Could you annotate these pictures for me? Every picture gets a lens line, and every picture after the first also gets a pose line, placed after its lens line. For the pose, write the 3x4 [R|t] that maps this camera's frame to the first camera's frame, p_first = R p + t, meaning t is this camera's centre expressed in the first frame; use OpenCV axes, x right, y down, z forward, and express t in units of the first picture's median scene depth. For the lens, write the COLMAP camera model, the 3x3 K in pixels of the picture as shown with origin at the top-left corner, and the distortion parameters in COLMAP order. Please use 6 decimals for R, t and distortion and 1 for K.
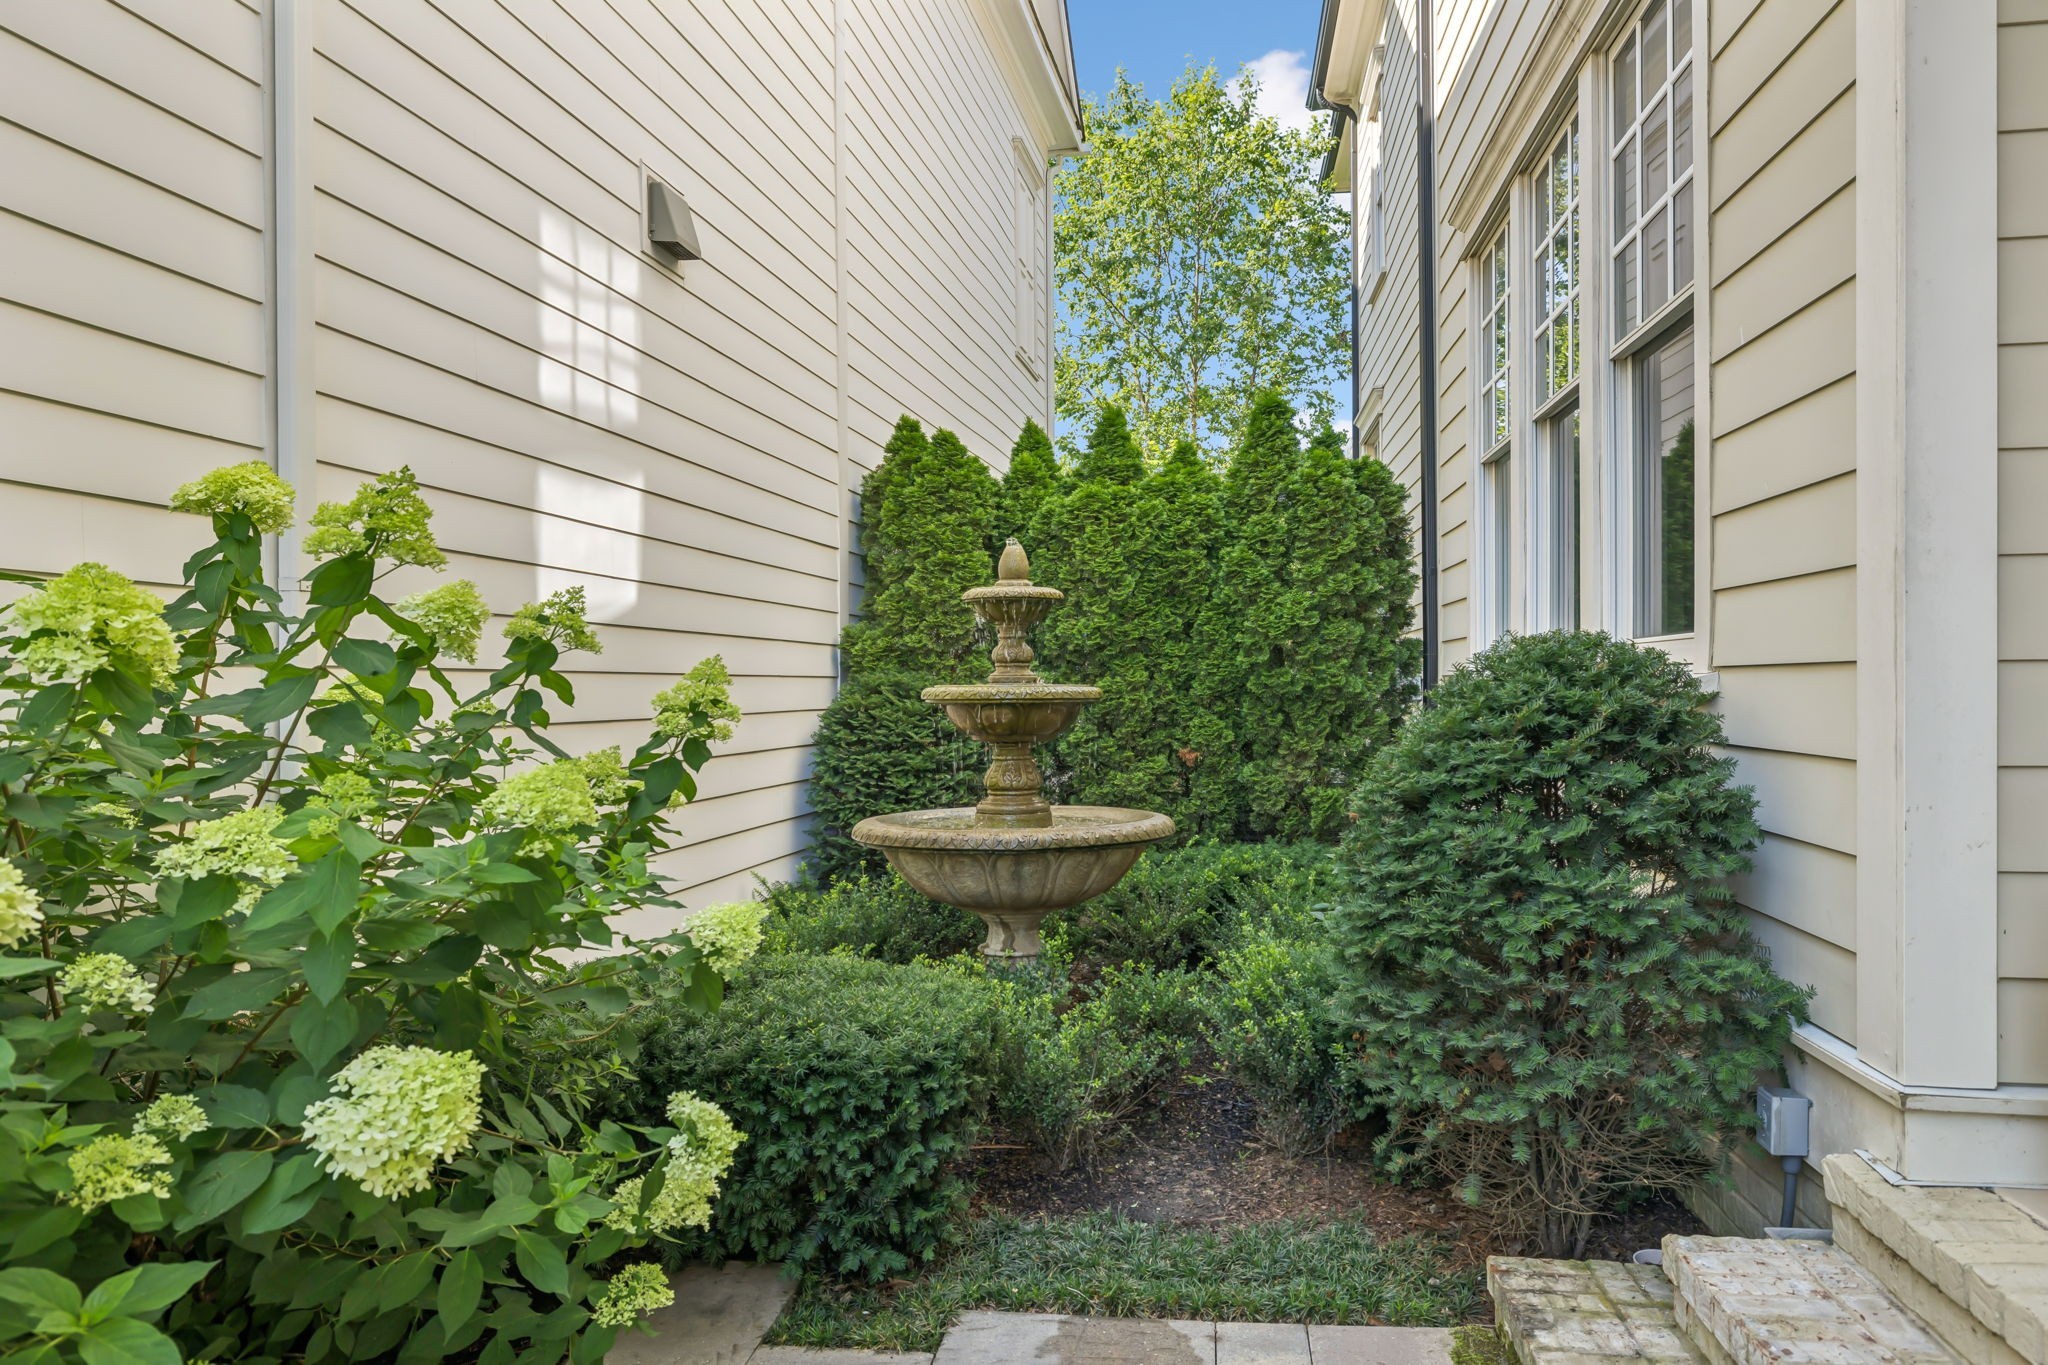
lens RADIAL K [[1293.8, 0, 1024.0], [0, 1293.8, 682.5], [0, 0, 1]] dist [-0.001348, 0.000007]
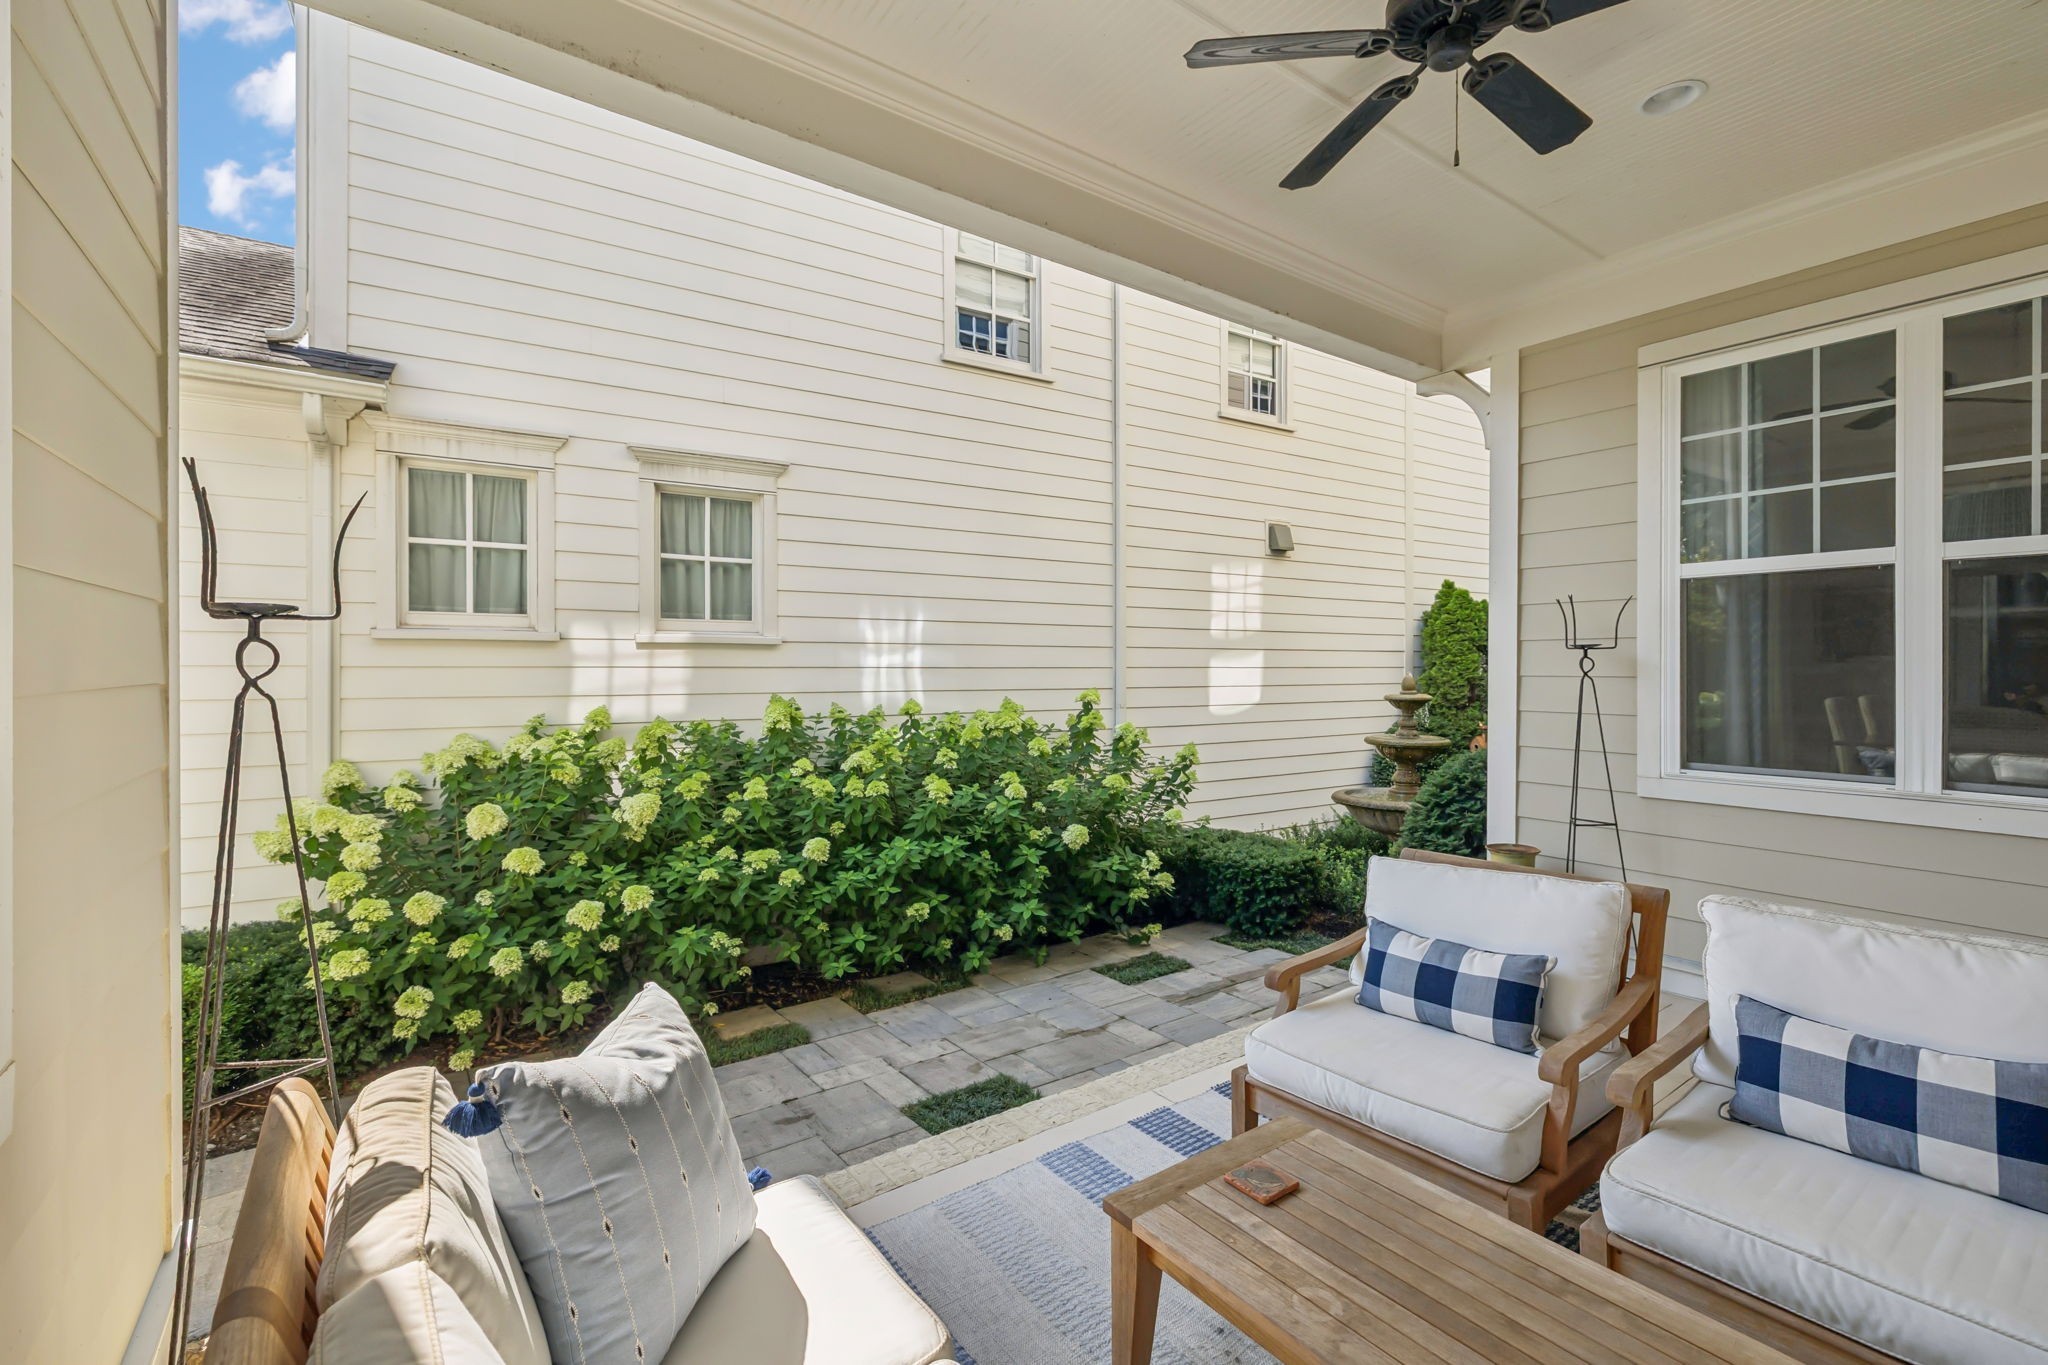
lens RADIAL K [[860.8, 0, 1013.3], [0, 860.8, 669.8], [0, 0, 1]] dist [-0.001550, -0.000147]
pose [[0.684497, 0.004827, -0.729000, 1.063728], [0.000196, 0.999977, 0.006805, -0.216968], [0.729016, -0.004801, 0.684480, -0.916989]]
